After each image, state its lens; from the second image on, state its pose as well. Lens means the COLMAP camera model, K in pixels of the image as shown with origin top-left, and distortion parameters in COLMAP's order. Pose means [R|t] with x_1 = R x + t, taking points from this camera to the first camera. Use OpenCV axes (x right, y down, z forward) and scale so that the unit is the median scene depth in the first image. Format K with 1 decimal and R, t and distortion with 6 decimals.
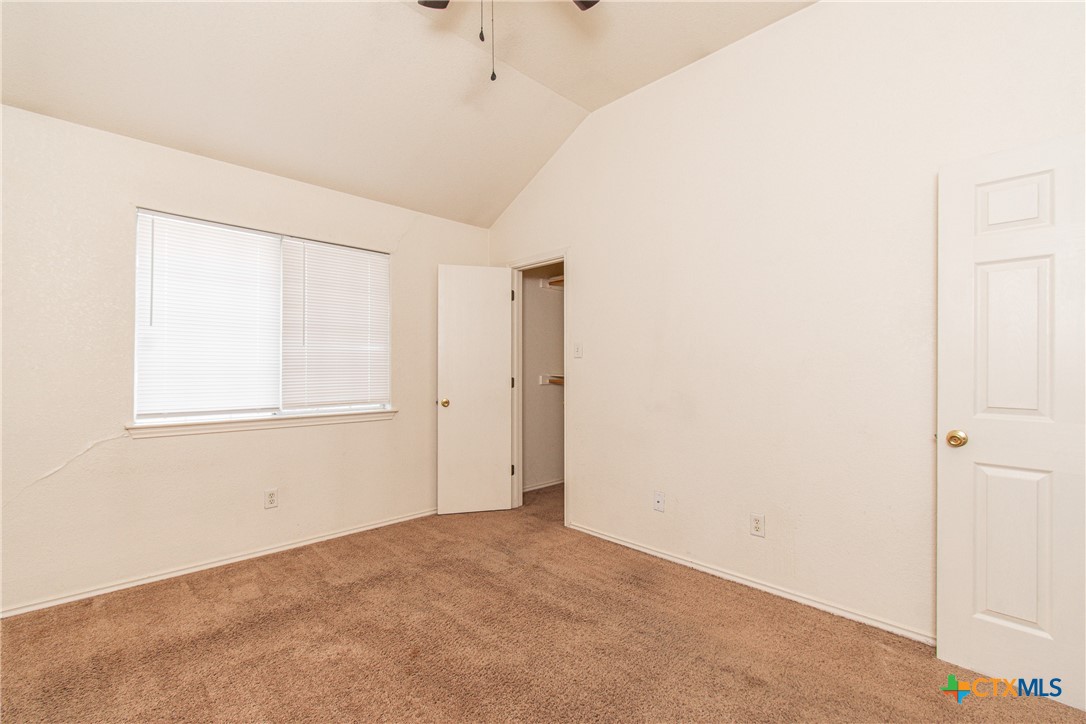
lens RADIAL K [[481.9, 0, 540.6], [0, 481.9, 363.1], [0, 0, 1]] dist [-0.002608, -0.001351]
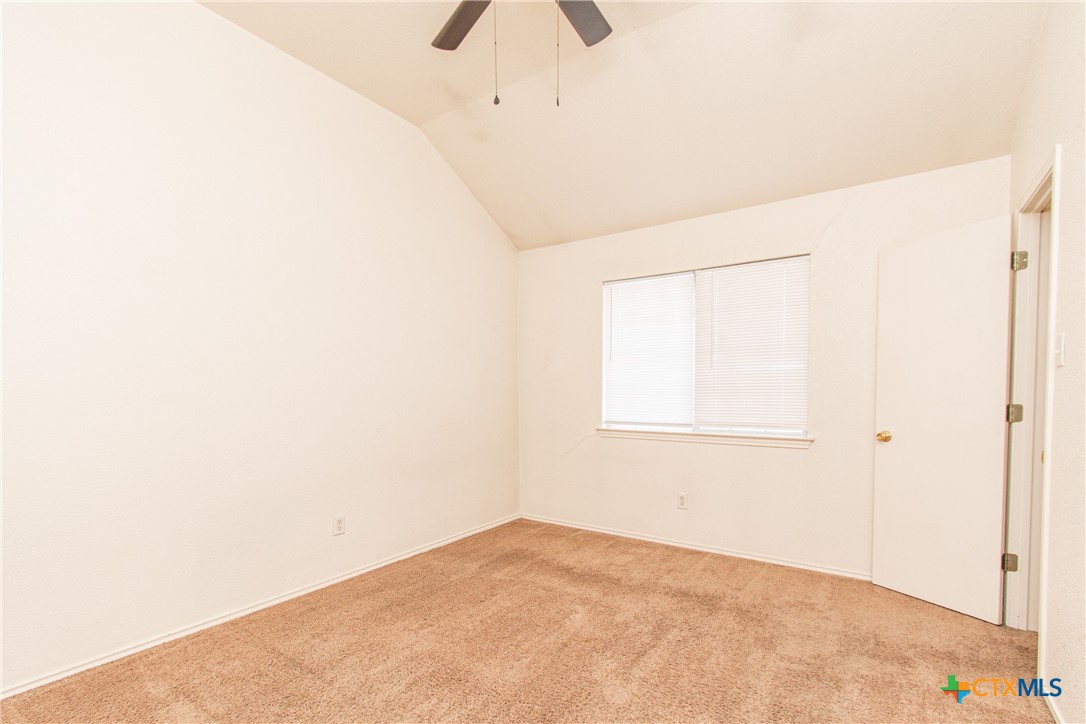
lens RADIAL K [[481.9, 0, 527.2], [0, 481.9, 408.6], [0, 0, 1]] dist [-0.002608, -0.001351]
pose [[0.183656, 0.033857, -0.982407, 0.526321], [0.015609, 0.999180, 0.037353, 0.006737], [0.982867, -0.022195, 0.182976, 0.426413]]
